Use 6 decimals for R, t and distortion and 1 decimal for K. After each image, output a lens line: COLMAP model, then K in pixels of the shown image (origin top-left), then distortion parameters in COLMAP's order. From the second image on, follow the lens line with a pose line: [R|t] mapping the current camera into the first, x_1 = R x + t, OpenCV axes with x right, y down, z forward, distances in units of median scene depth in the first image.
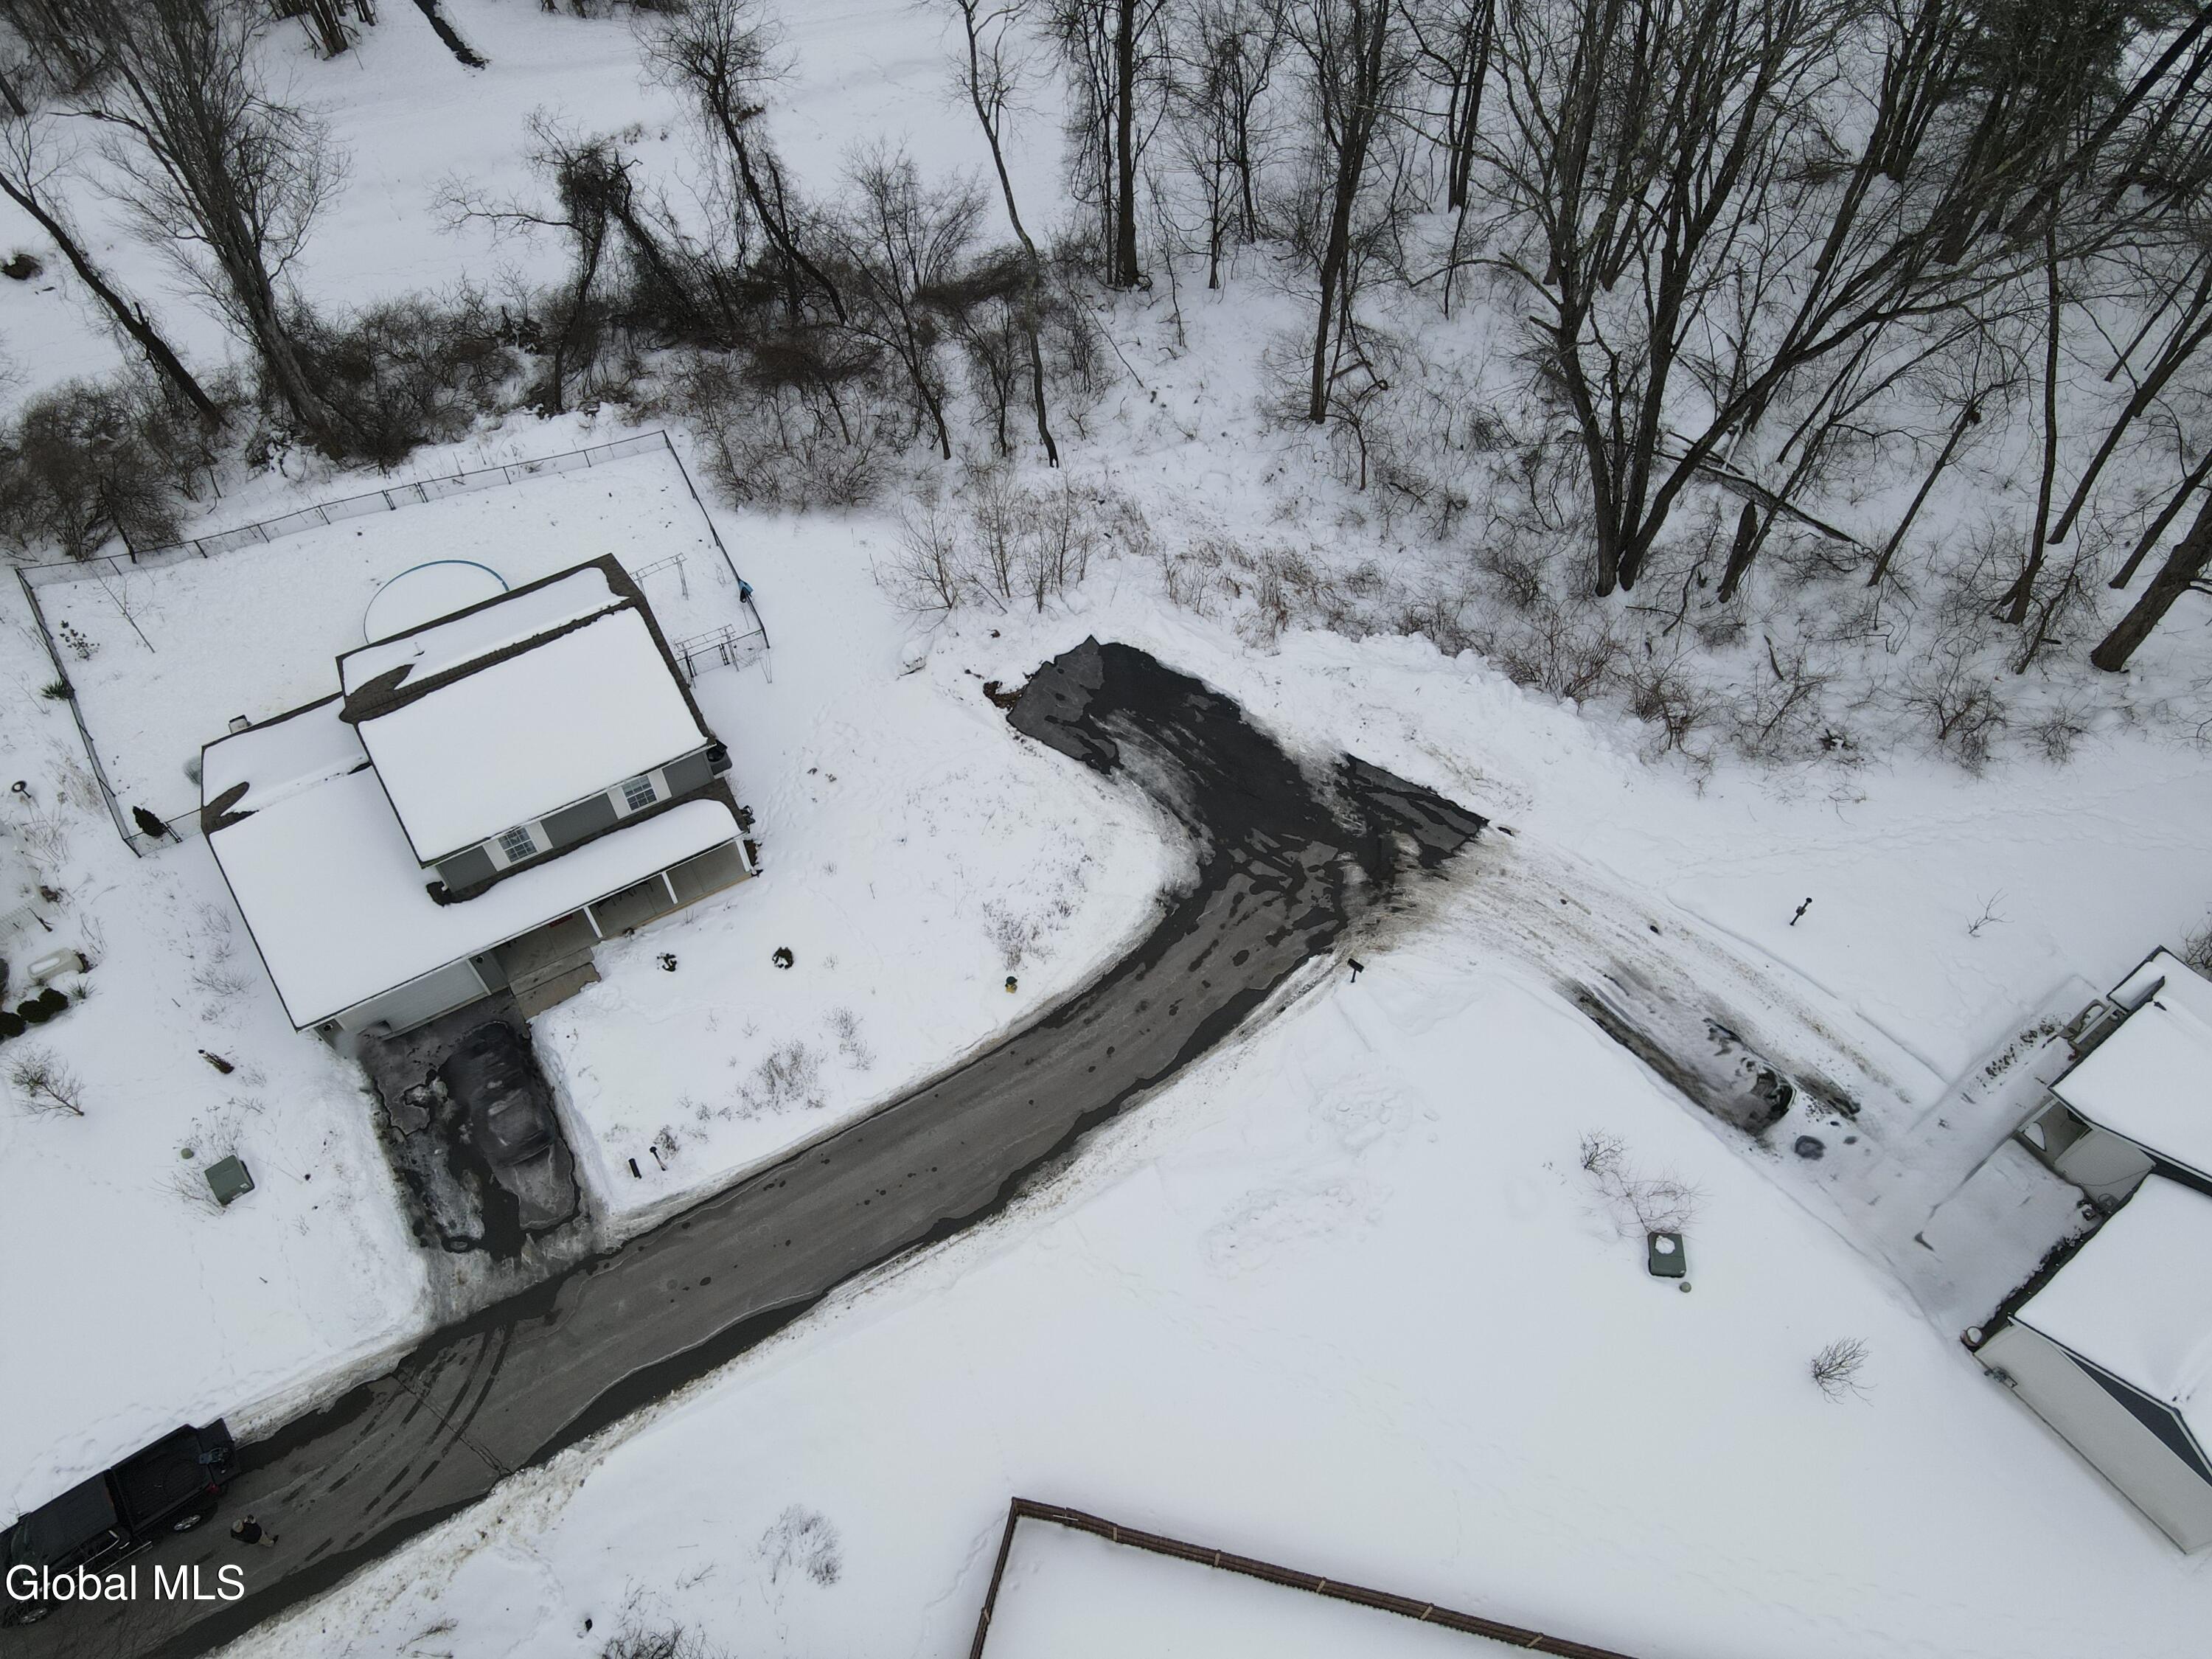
lens RADIAL K [[1625.6, 0, 1101.6], [0, 1625.6, 840.9], [0, 0, 1]] dist [0.002132, 0.021468]
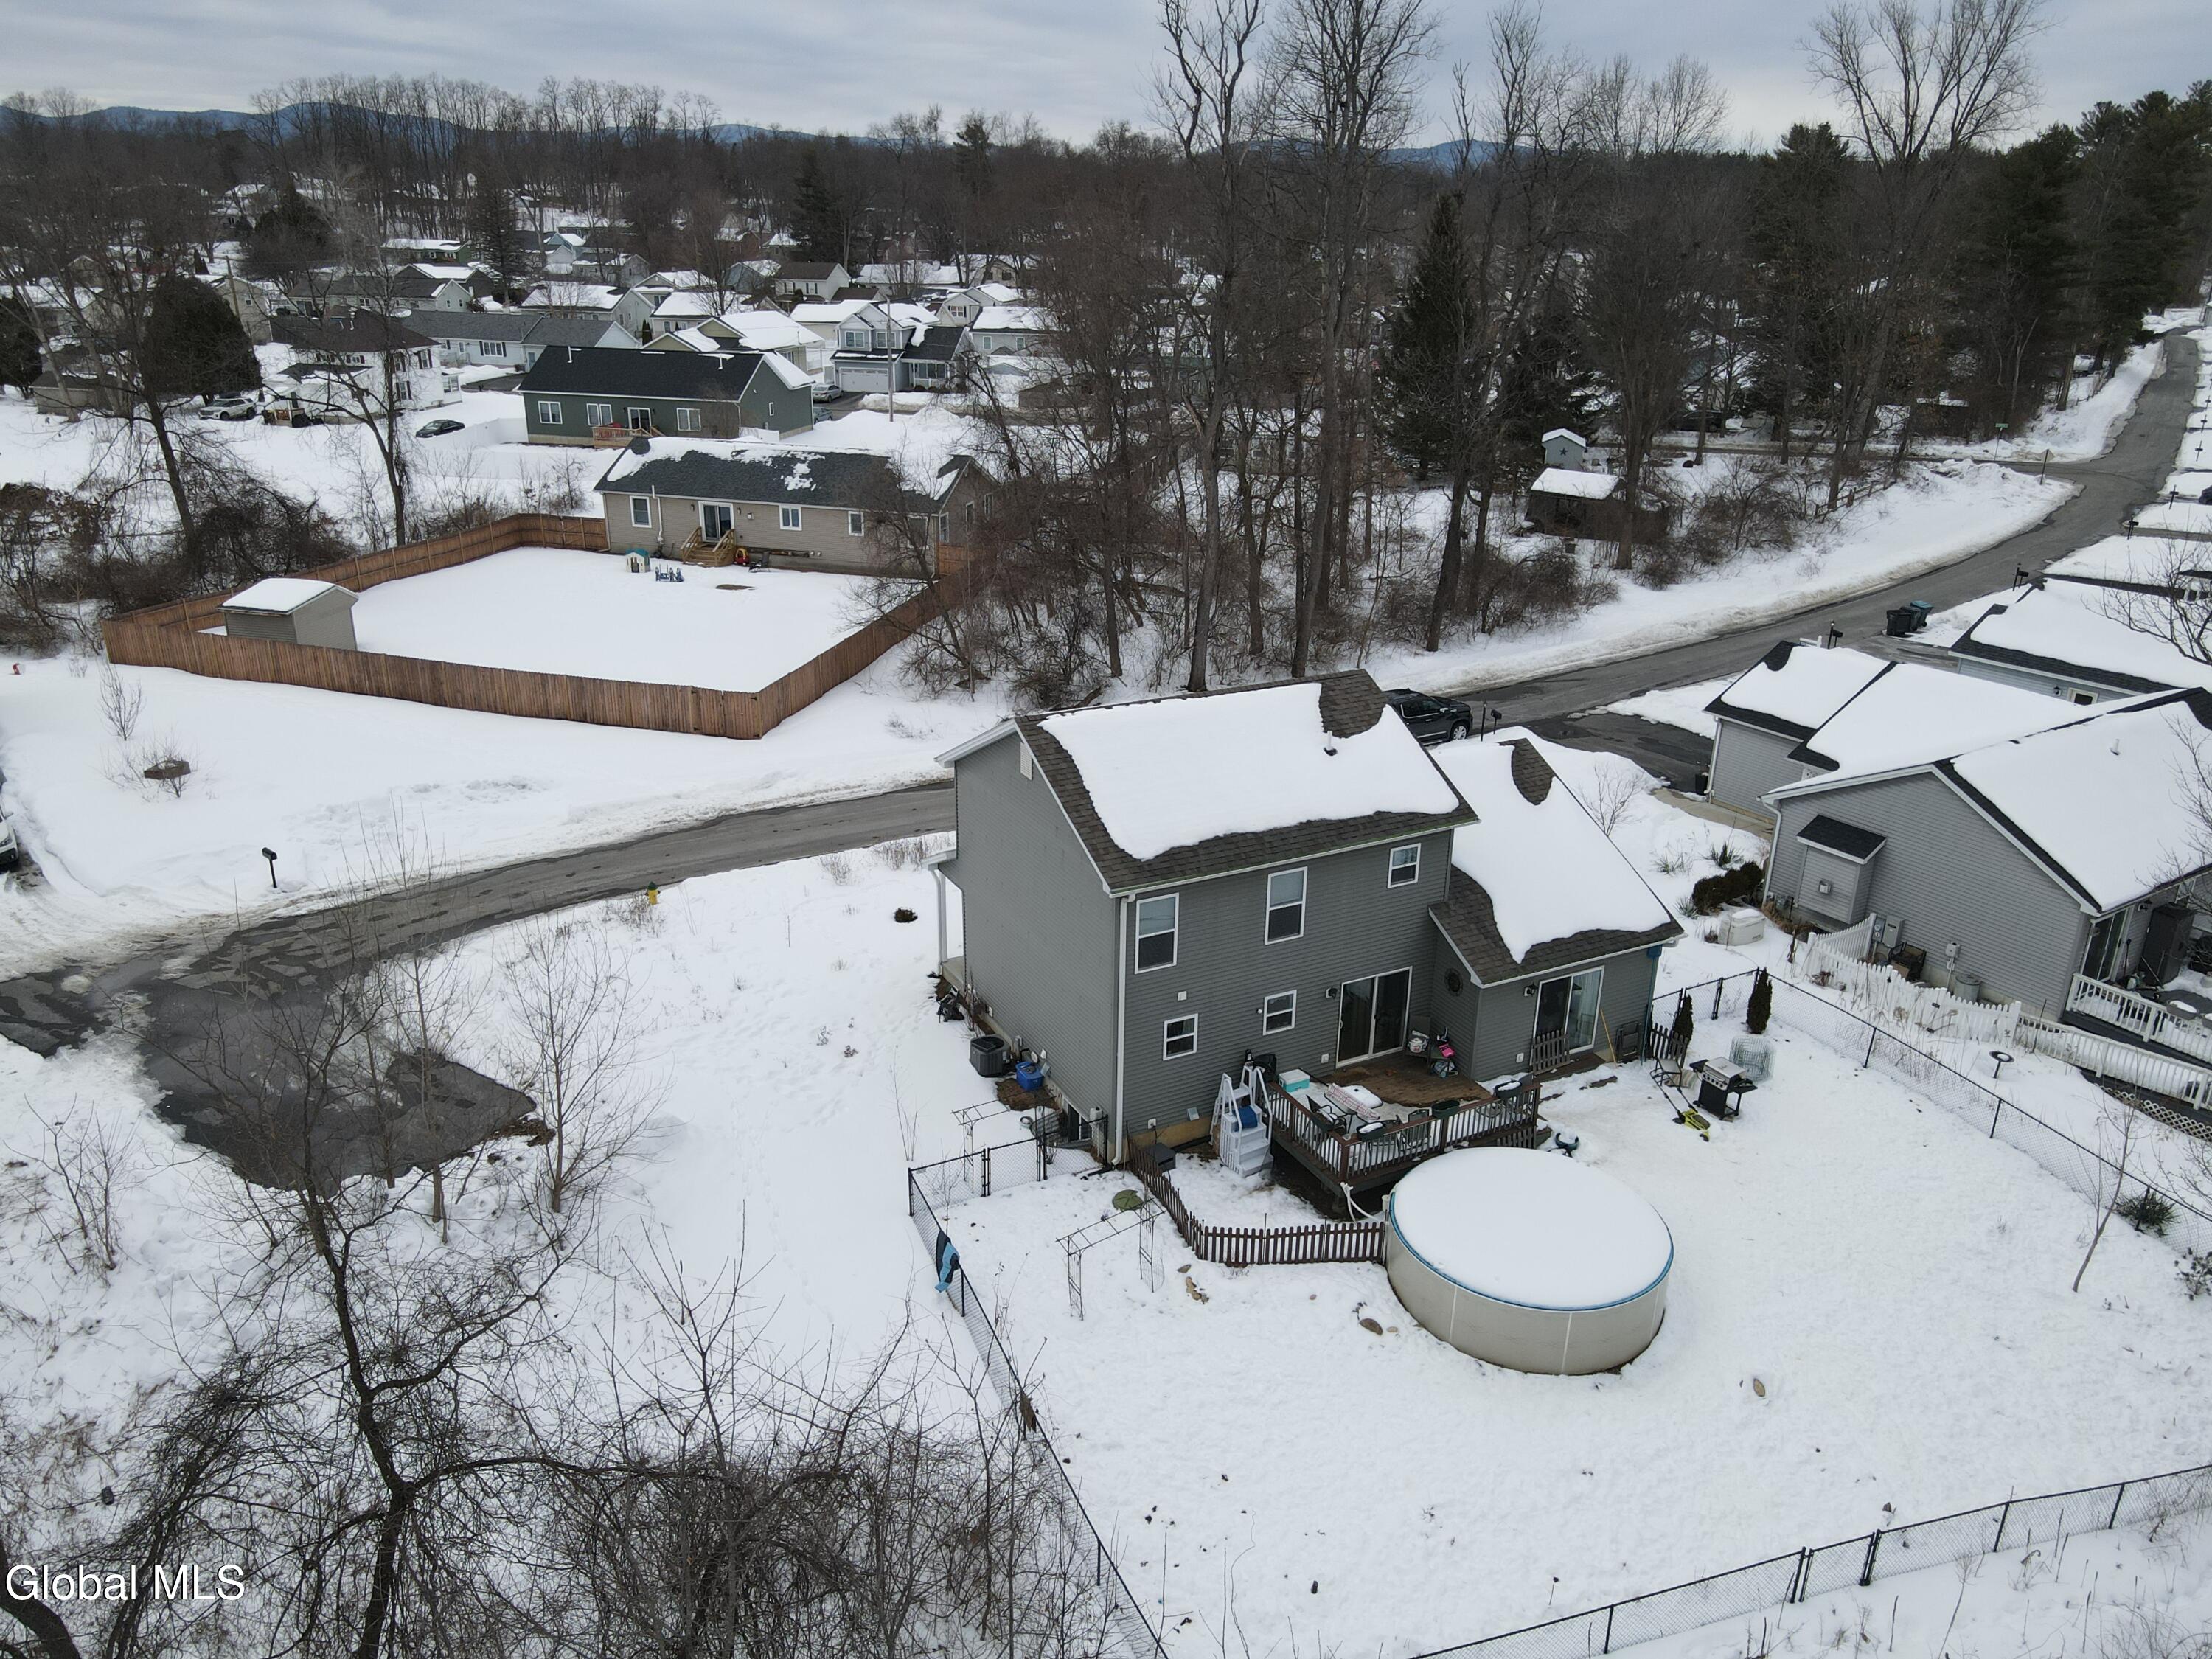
lens RADIAL K [[1626.5, 0, 1103.5], [0, 1626.5, 845.0], [0, 0, 1]] dist [-0.007635, 0.039767]
pose [[-0.999218, -0.030243, 0.025467, -0.327910], [0.018673, 0.206780, 0.978209, -0.797290], [-0.034850, 0.977920, -0.206053, 1.158699]]
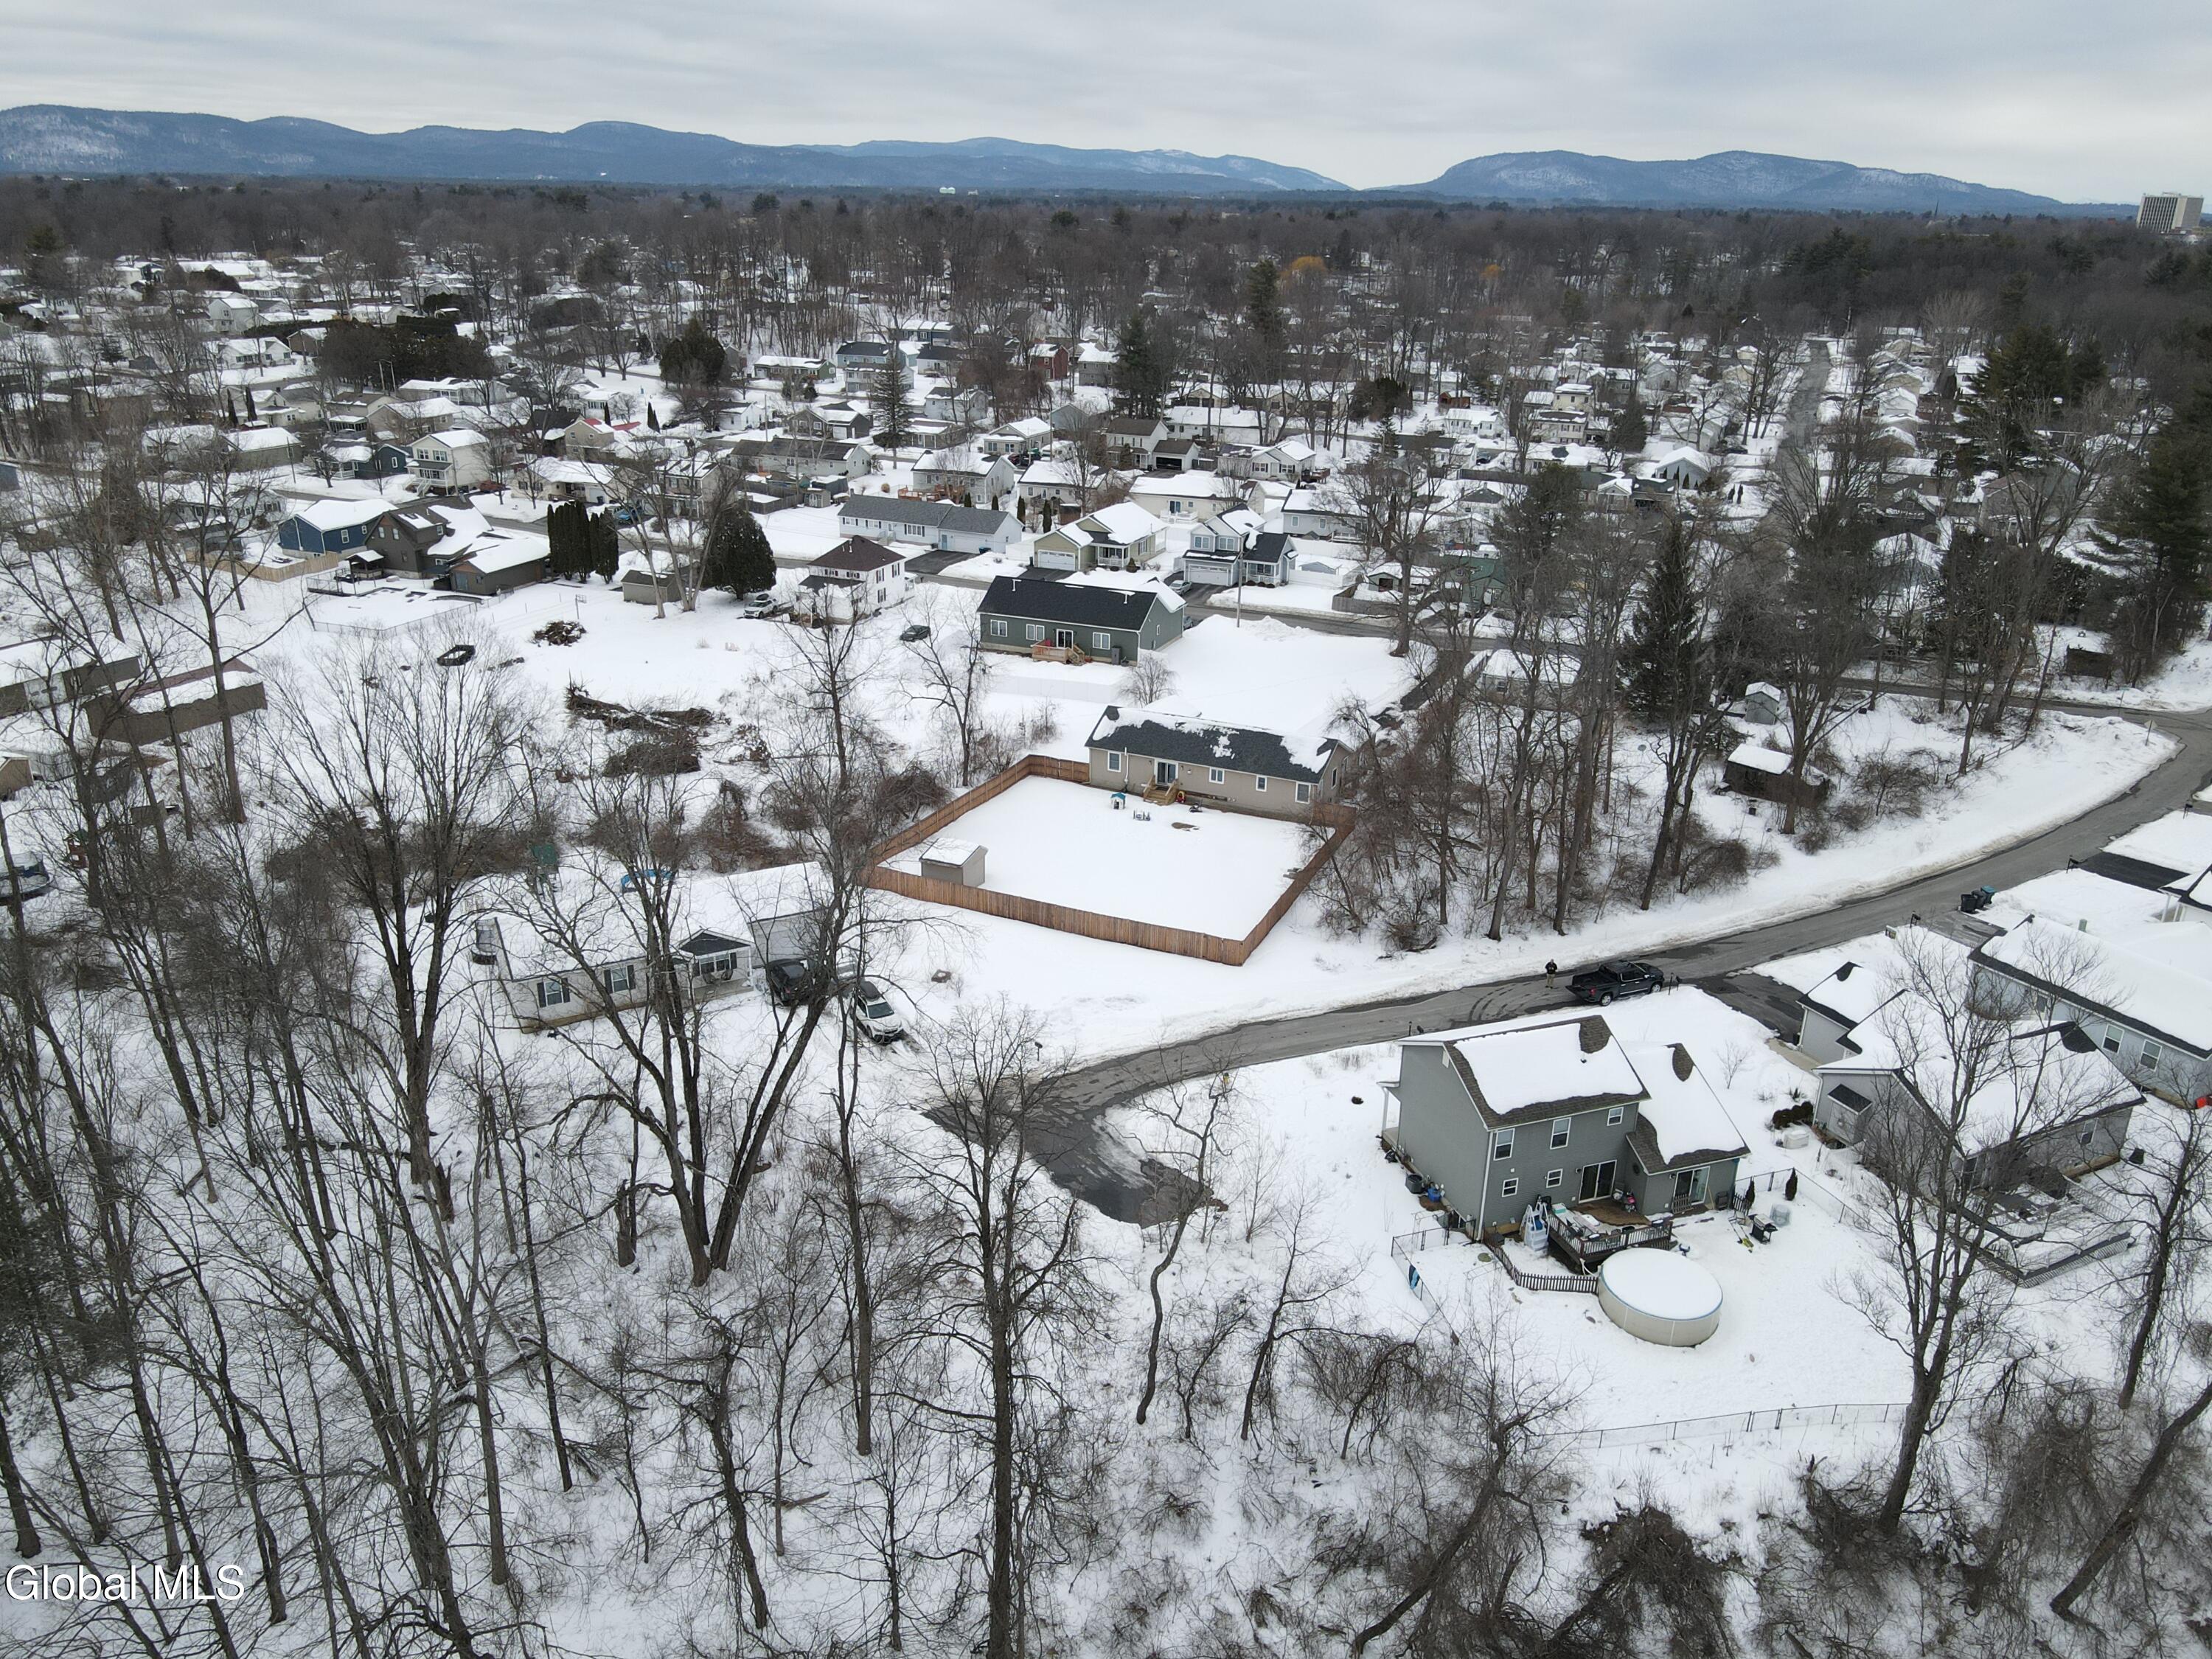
lens RADIAL K [[1625.6, 0, 1101.6], [0, 1625.6, 840.9], [0, 0, 1]] dist [0.002132, 0.021468]
pose [[-0.984240, -0.082804, 0.156253, -0.178857], [0.135070, 0.218293, 0.966491, -1.725180], [-0.114139, 0.972364, -0.203669, 1.135200]]
